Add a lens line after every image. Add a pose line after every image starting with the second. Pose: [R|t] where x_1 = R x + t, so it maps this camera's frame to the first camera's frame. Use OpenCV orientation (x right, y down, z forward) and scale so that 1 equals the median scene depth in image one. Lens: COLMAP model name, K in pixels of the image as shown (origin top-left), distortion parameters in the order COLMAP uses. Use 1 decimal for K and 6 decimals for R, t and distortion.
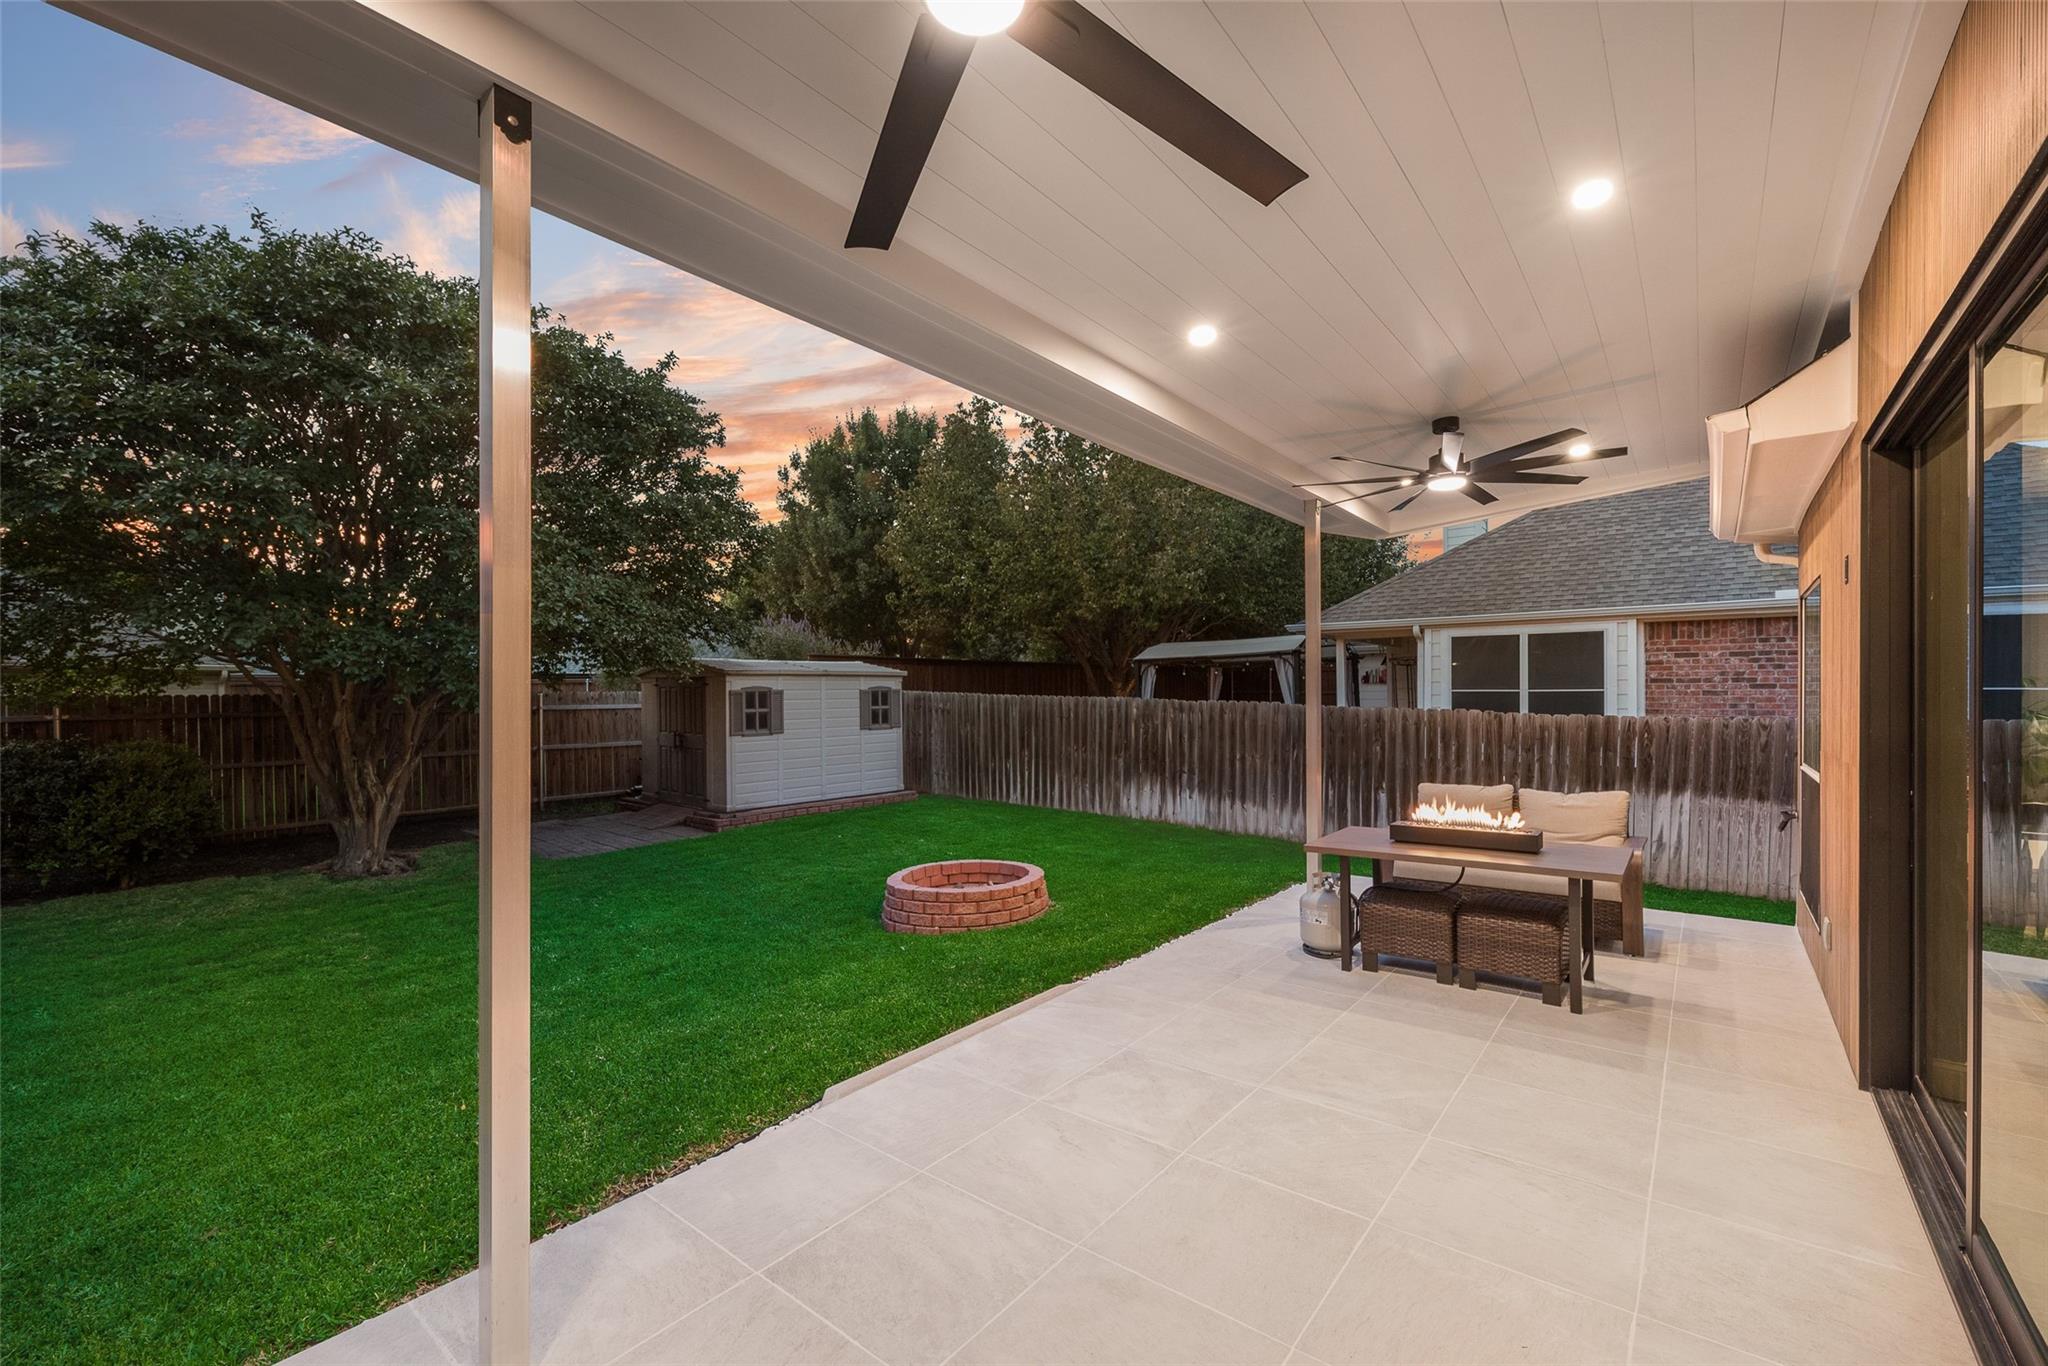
lens RADIAL K [[868.1, 0, 1023.4], [0, 868.1, 691.3], [0, 0, 1]] dist [0.001286, -0.000145]
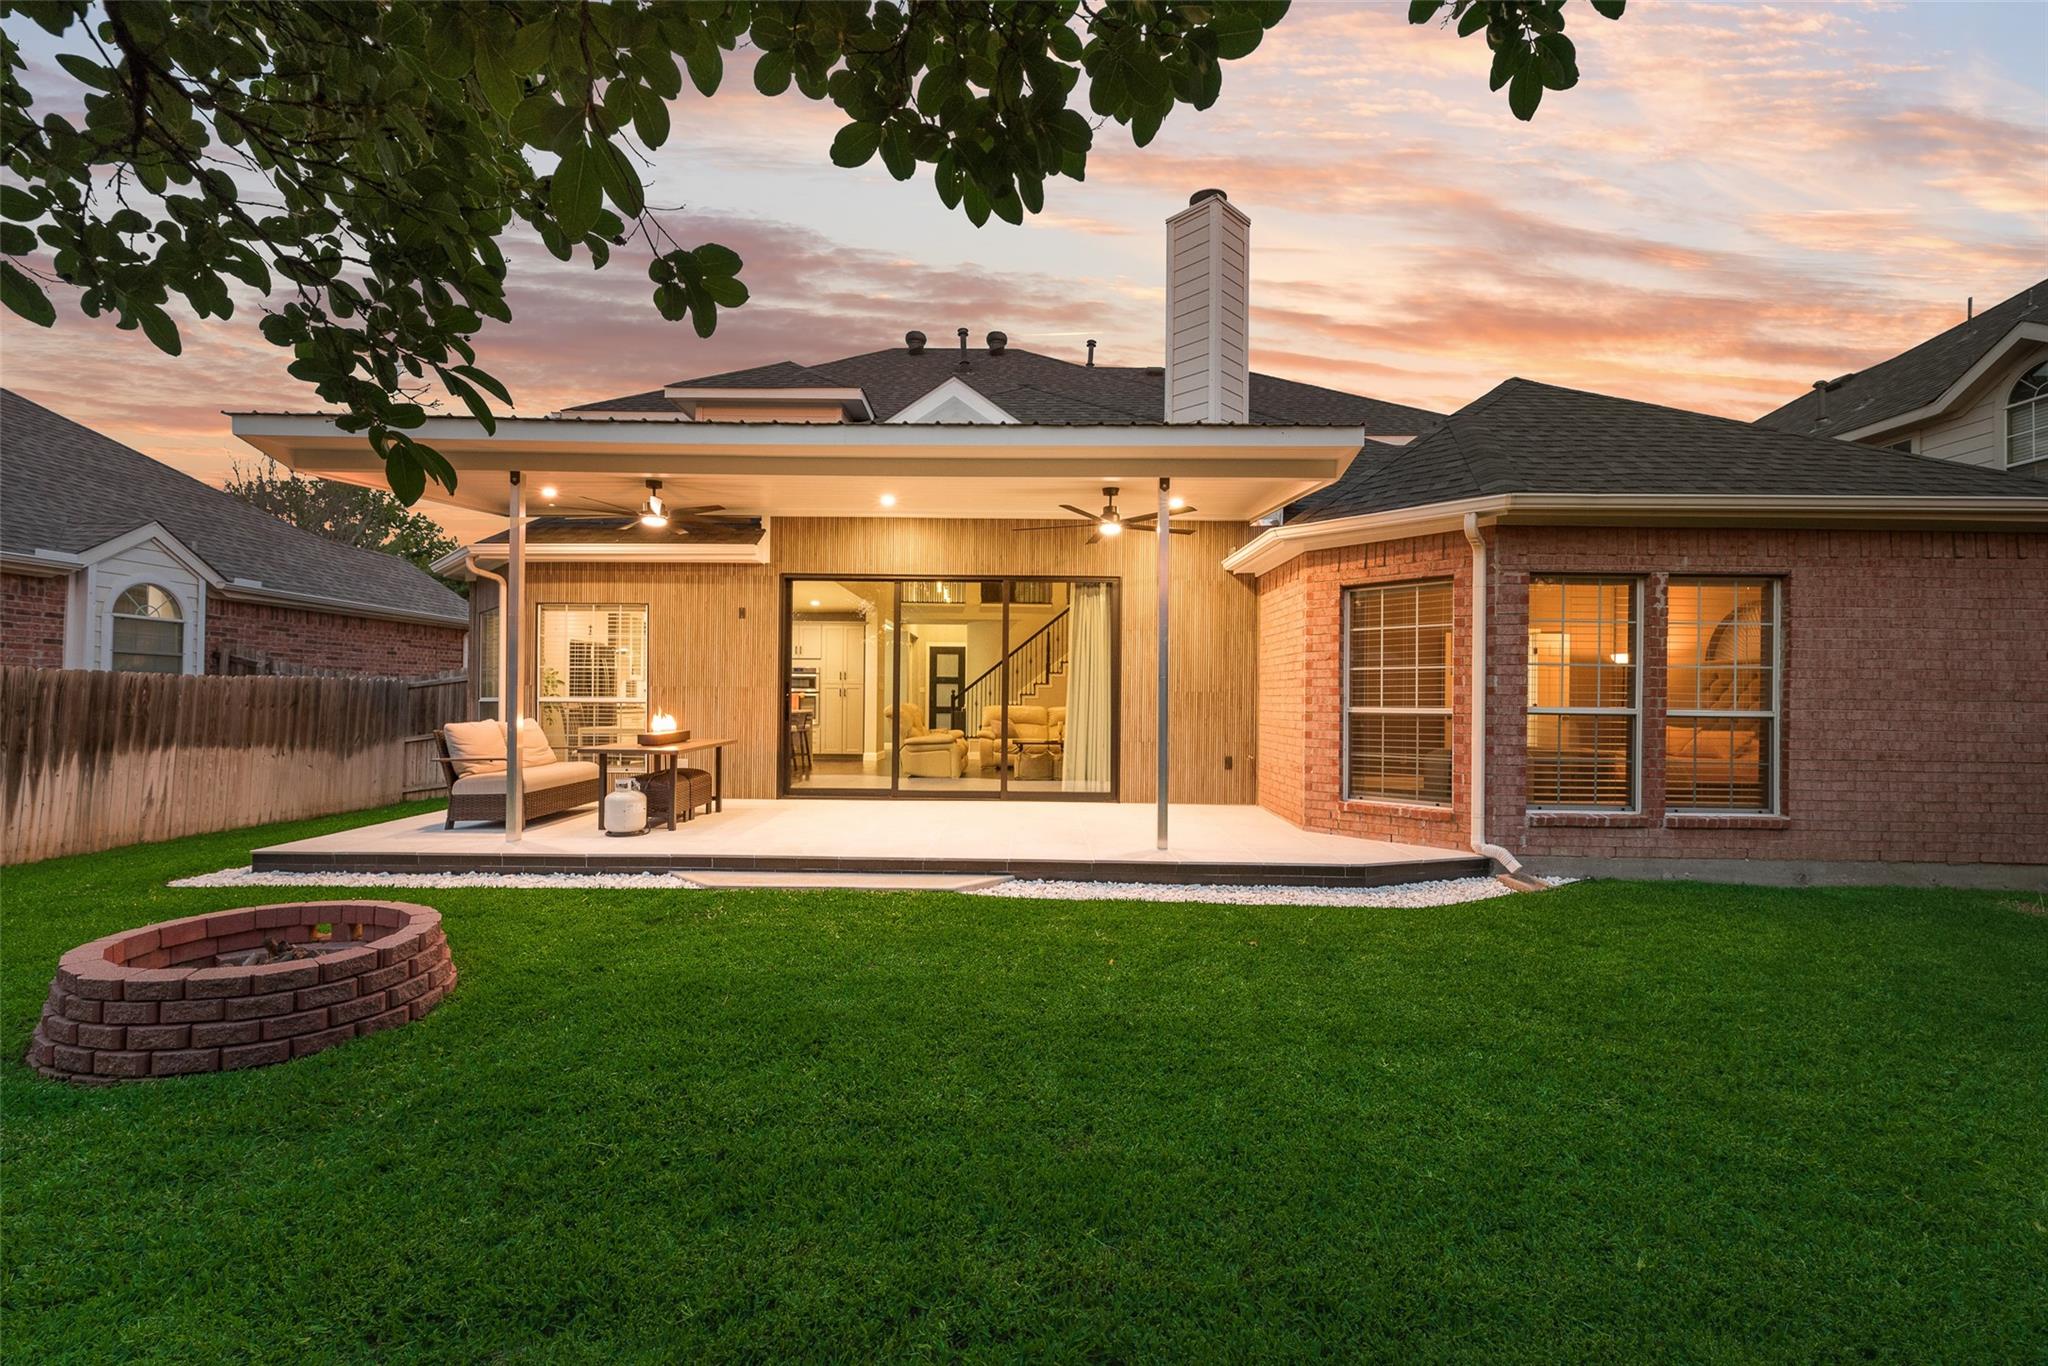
lens RADIAL K [[868.1, 0, 1023.4], [0, 868.1, 691.3], [0, 0, 1]] dist [0.001286, -0.000145]
pose [[-0.611148, 0.002694, 0.791512, -0.646298], [-0.015156, 0.999771, -0.015105, 0.047043], [-0.791372, -0.021228, -0.610967, 0.778963]]
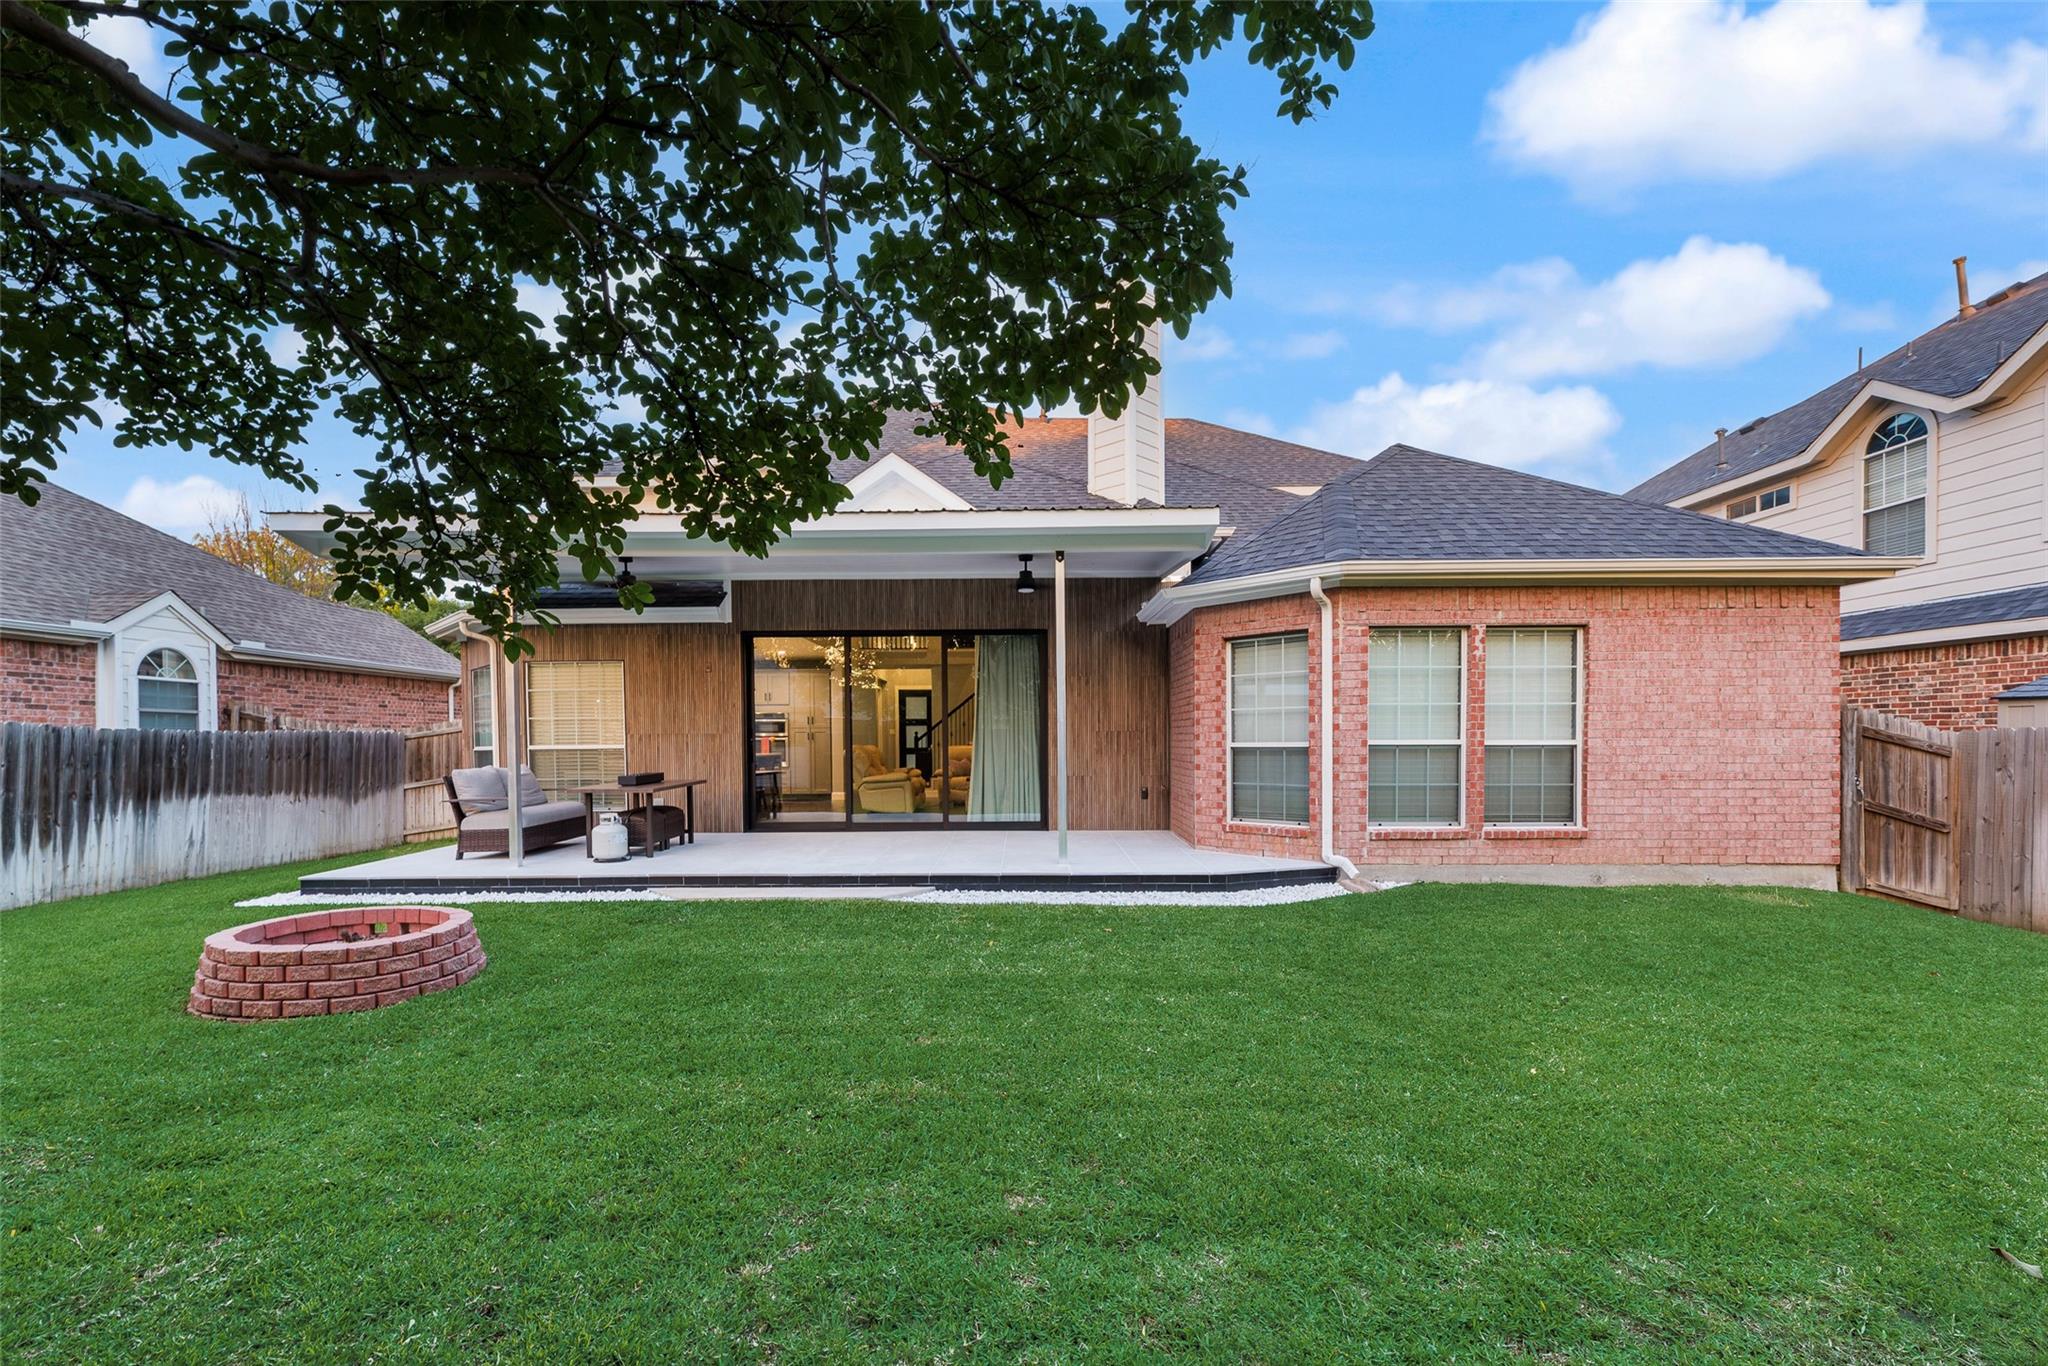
lens RADIAL K [[895.4, 0, 1022.2], [0, 895.4, 761.7], [0, 0, 1]] dist [0.000387, -0.000161]
pose [[-0.617000, -0.014551, 0.786829, -0.829105], [0.001692, 0.999802, 0.019816, 0.046102], [-0.786961, 0.013557, -0.616853, 0.824092]]
